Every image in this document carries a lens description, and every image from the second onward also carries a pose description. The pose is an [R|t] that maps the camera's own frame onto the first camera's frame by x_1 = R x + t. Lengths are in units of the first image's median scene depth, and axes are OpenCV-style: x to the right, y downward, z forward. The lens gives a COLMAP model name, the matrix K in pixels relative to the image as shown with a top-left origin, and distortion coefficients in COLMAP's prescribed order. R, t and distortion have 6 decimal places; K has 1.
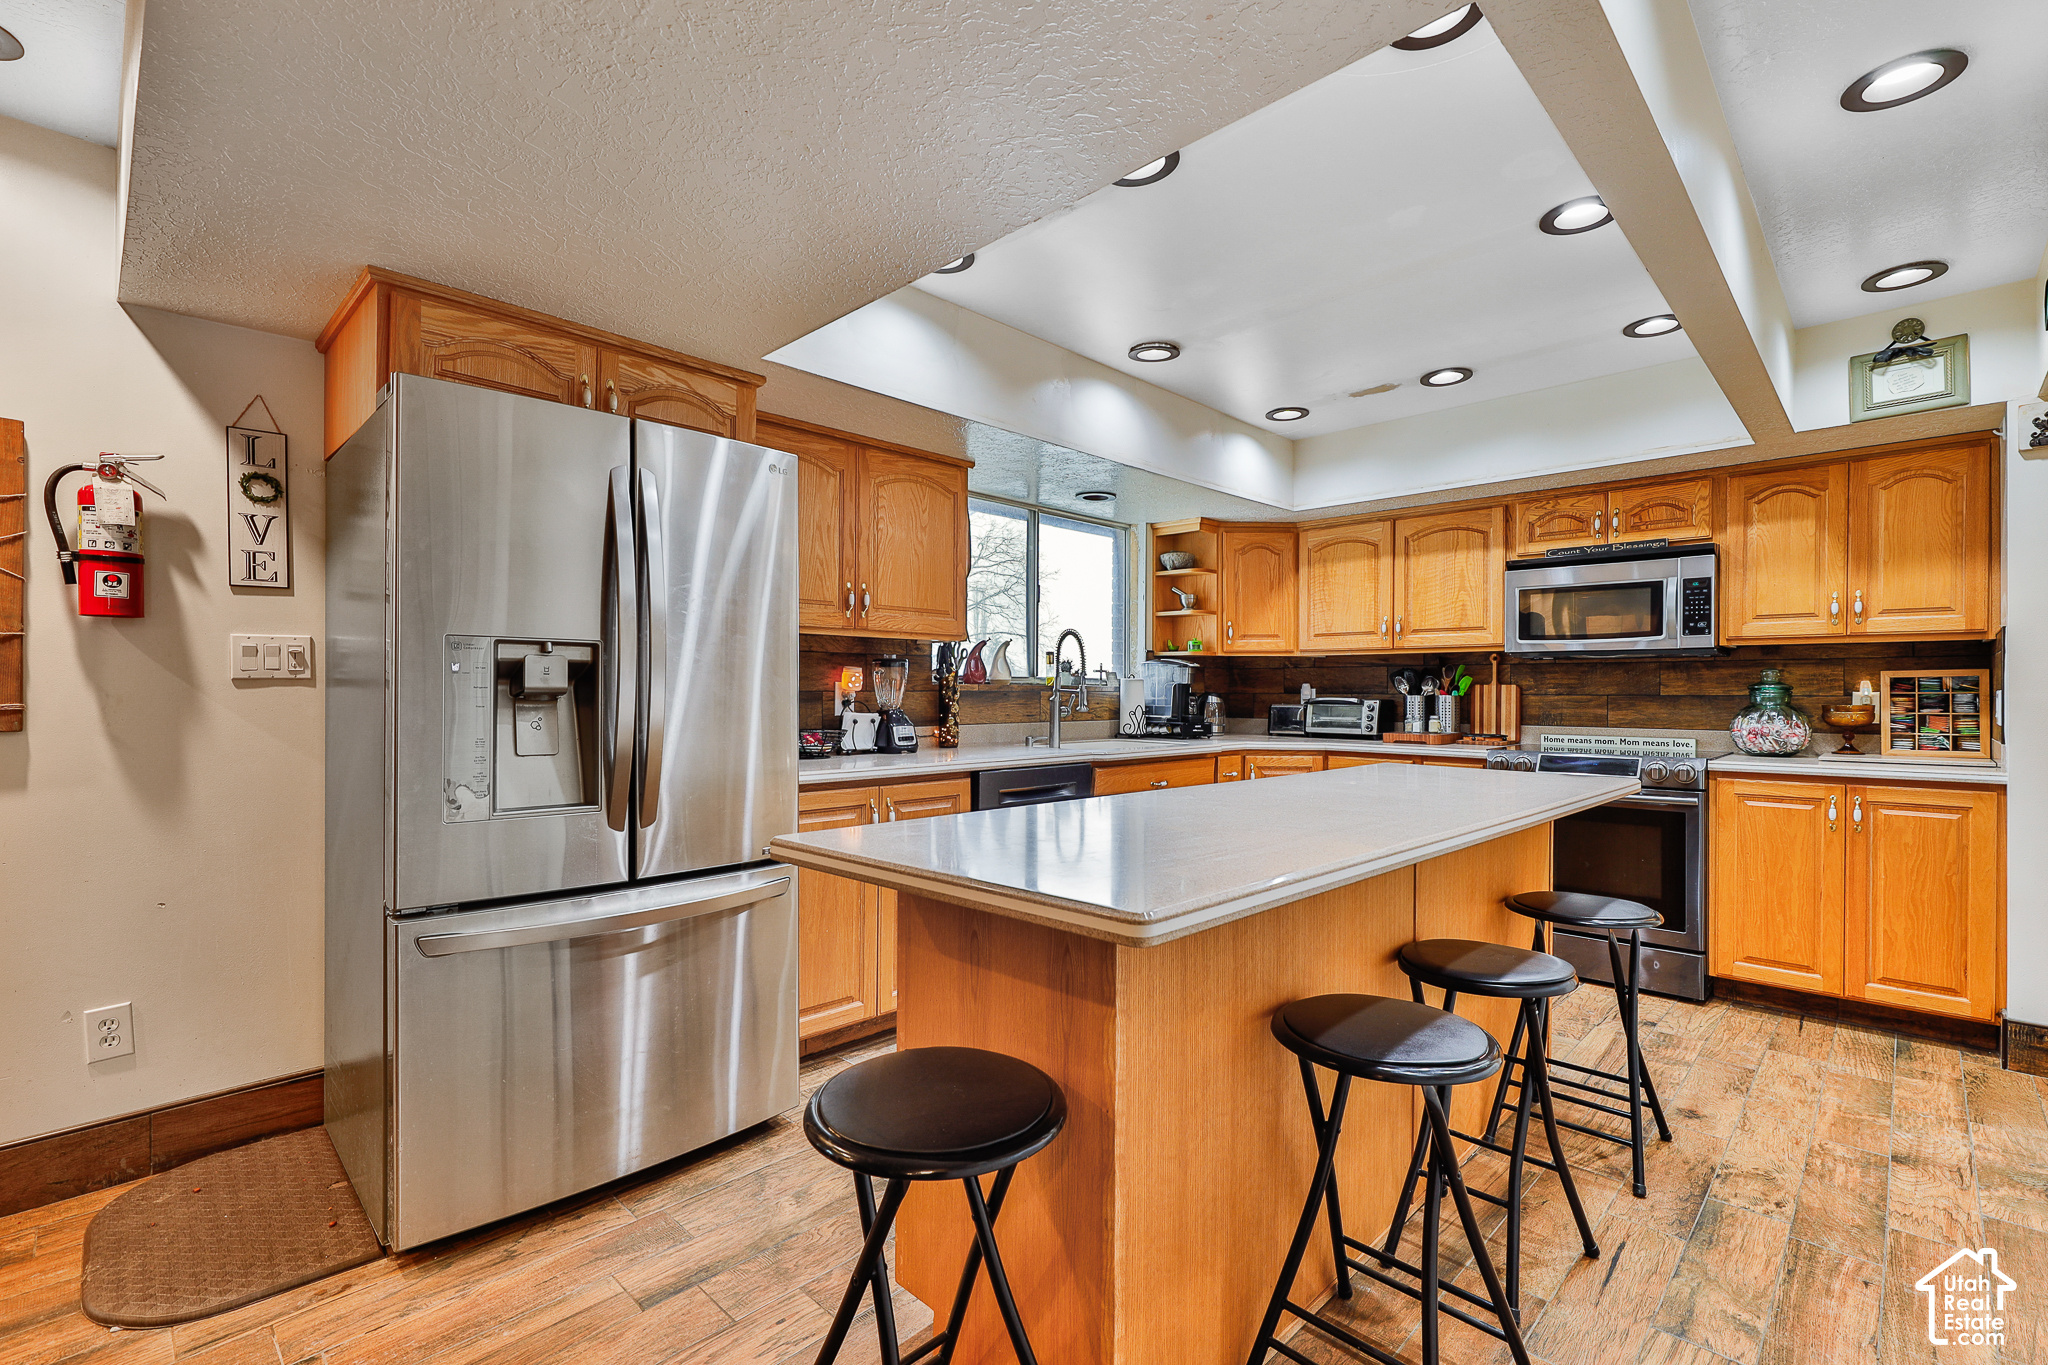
lens RADIAL K [[899.9, 0, 1016.7], [0, 899.9, 692.5], [0, 0, 1]] dist [0.002256, 0.000563]
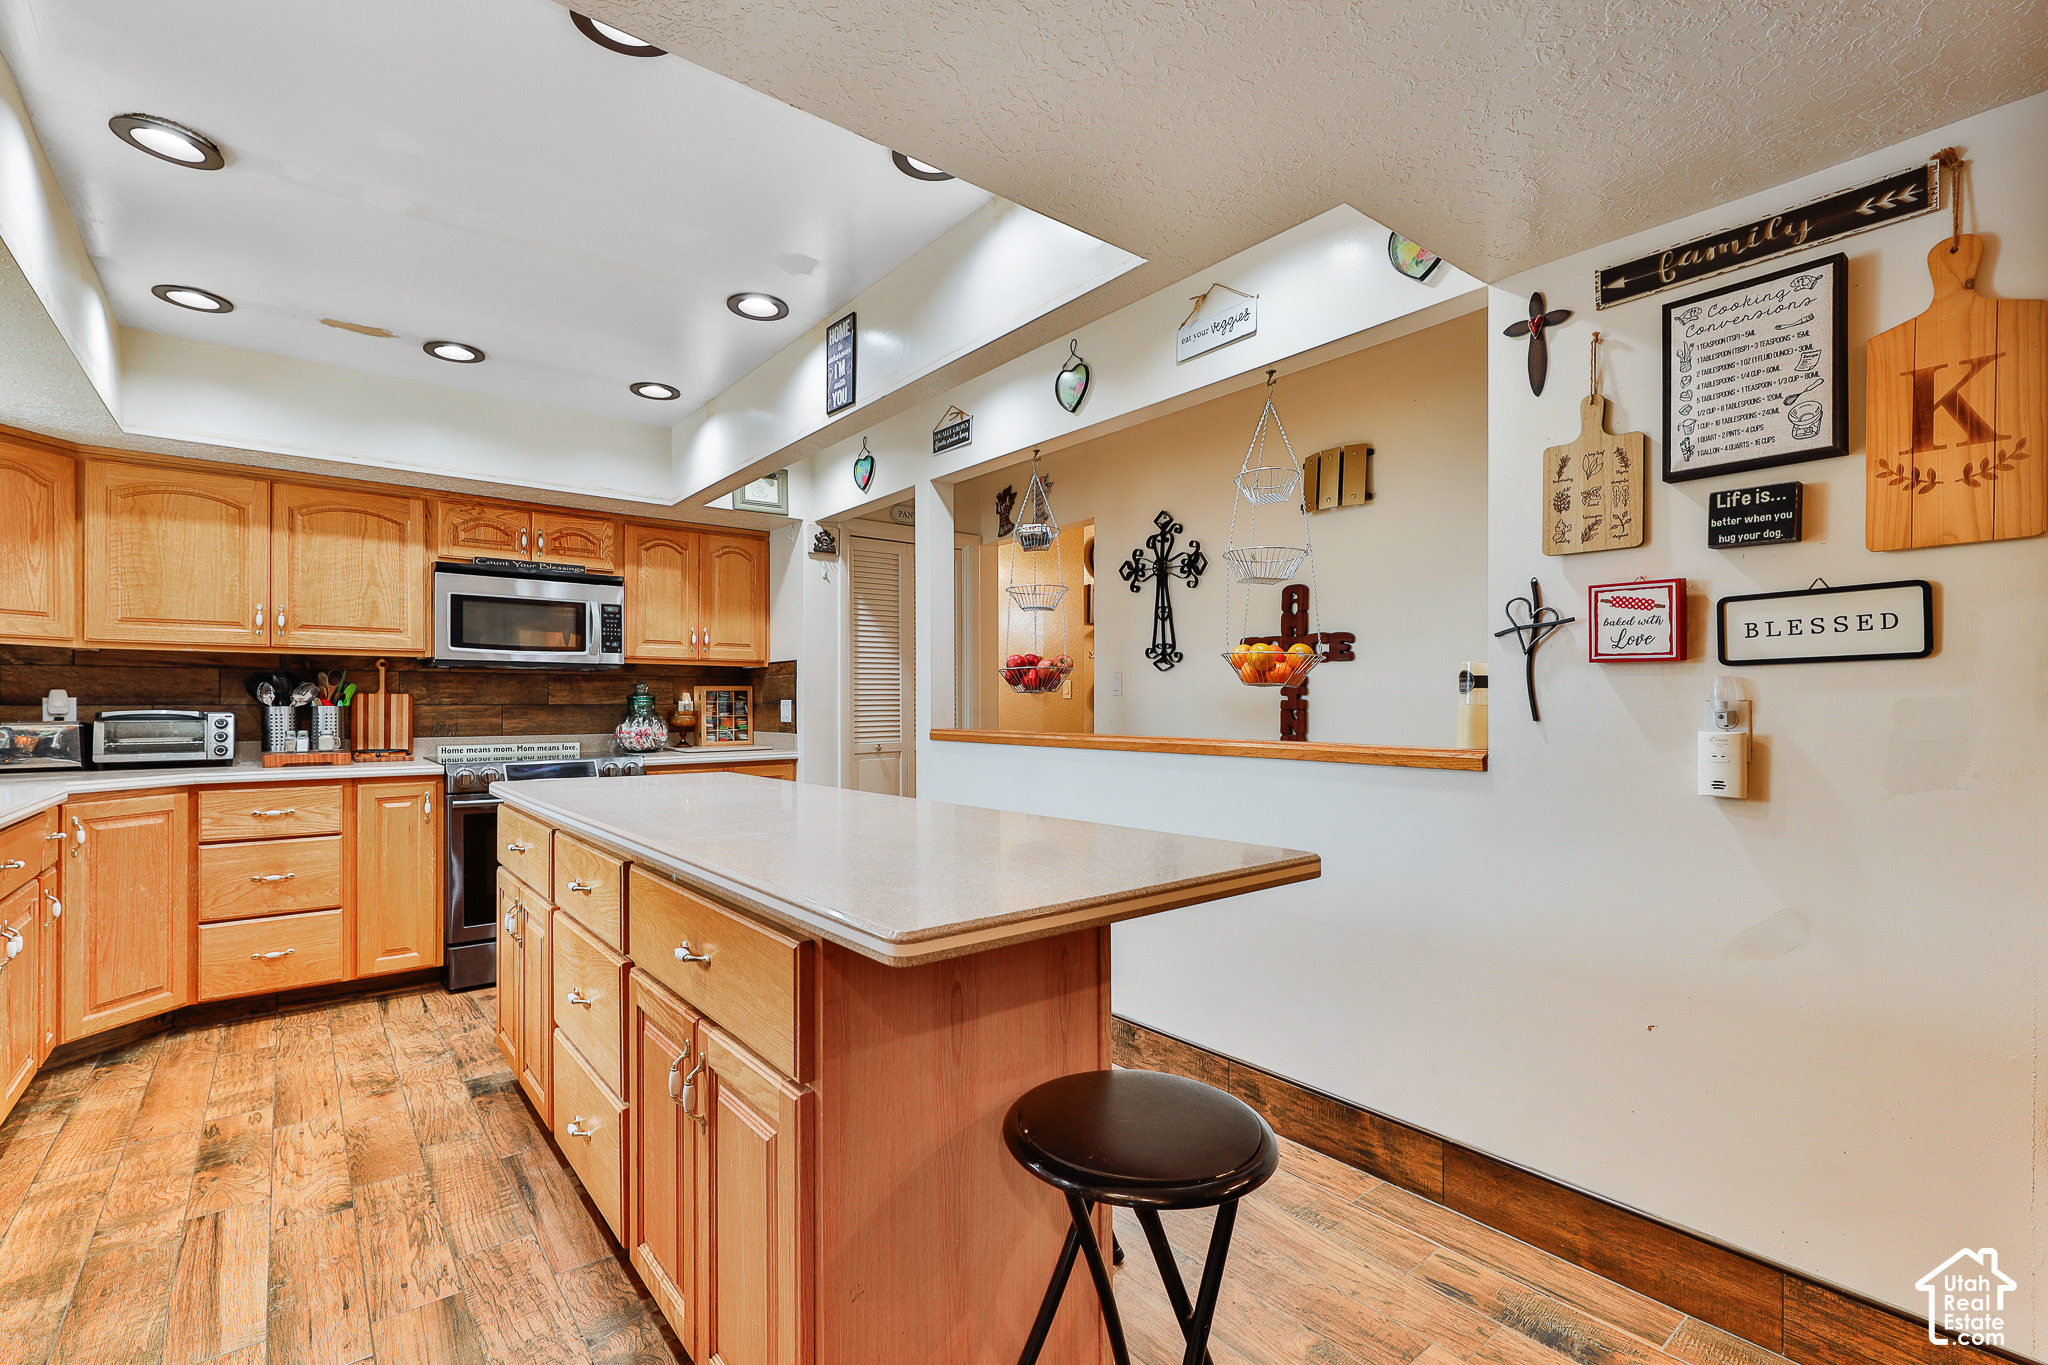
lens RADIAL K [[899.9, 0, 1020.4], [0, 899.9, 695.4], [0, 0, 1]] dist [0.002256, 0.000563]
pose [[0.122394, 0.004593, 0.992471, -0.341647], [0.001924, 0.999986, -0.004865, -0.001672], [-0.992480, 0.002505, 0.122384, 0.321578]]
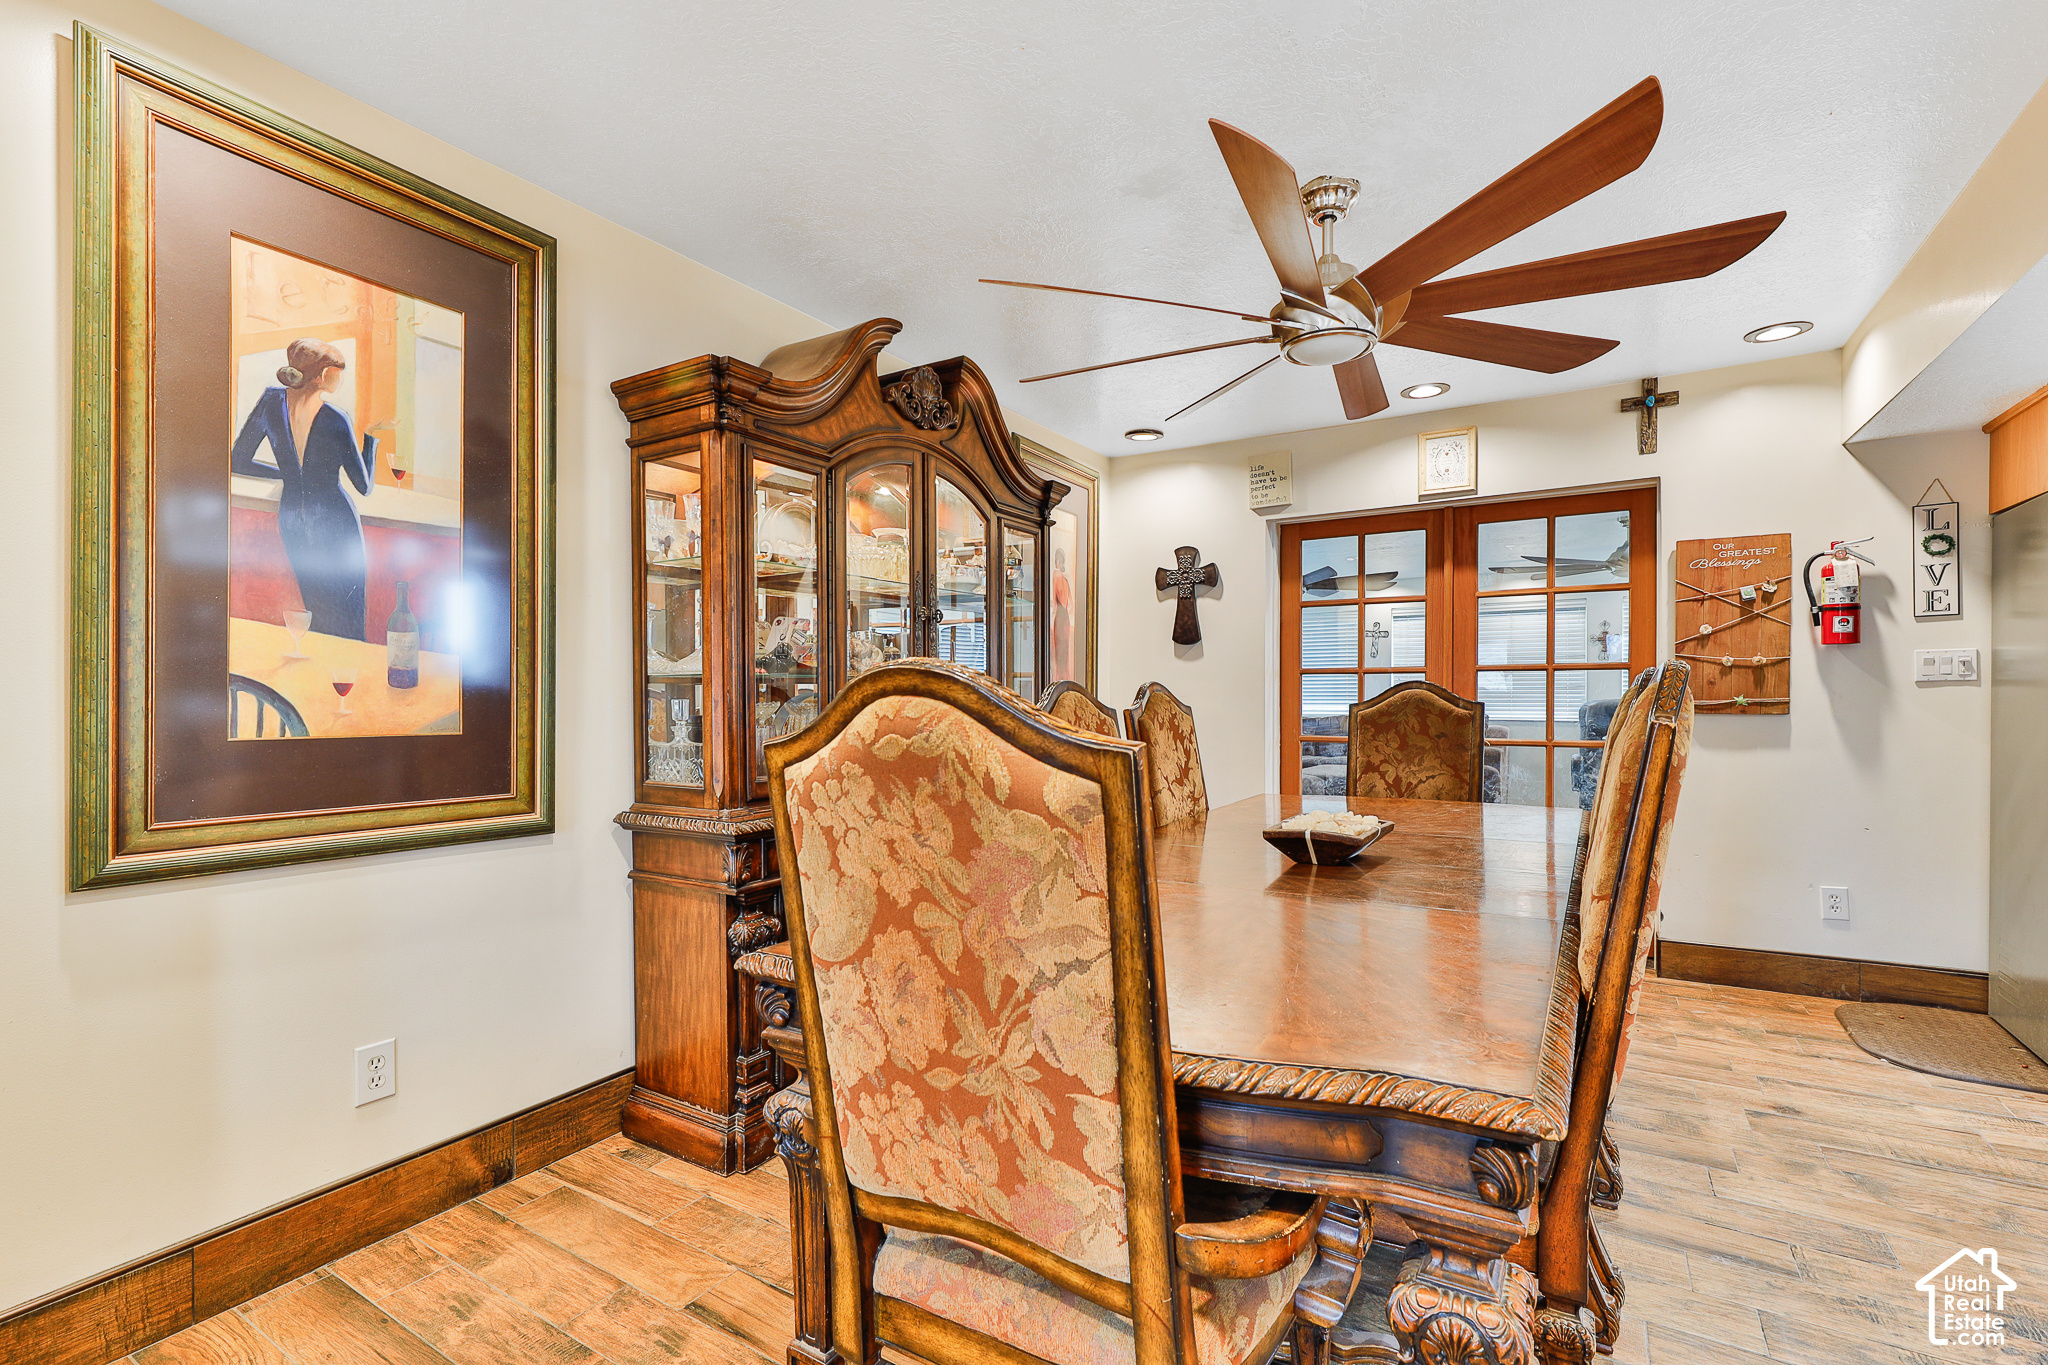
lens RADIAL K [[899.9, 0, 1025.1], [0, 899.9, 703.1], [0, 0, 1]] dist [0.002256, 0.000563]
pose [[0.204445, 0.004562, -0.978867, 0.070661], [0.002504, 0.999983, 0.005183, 0.002468], [0.978875, -0.003511, 0.204430, -0.193918]]
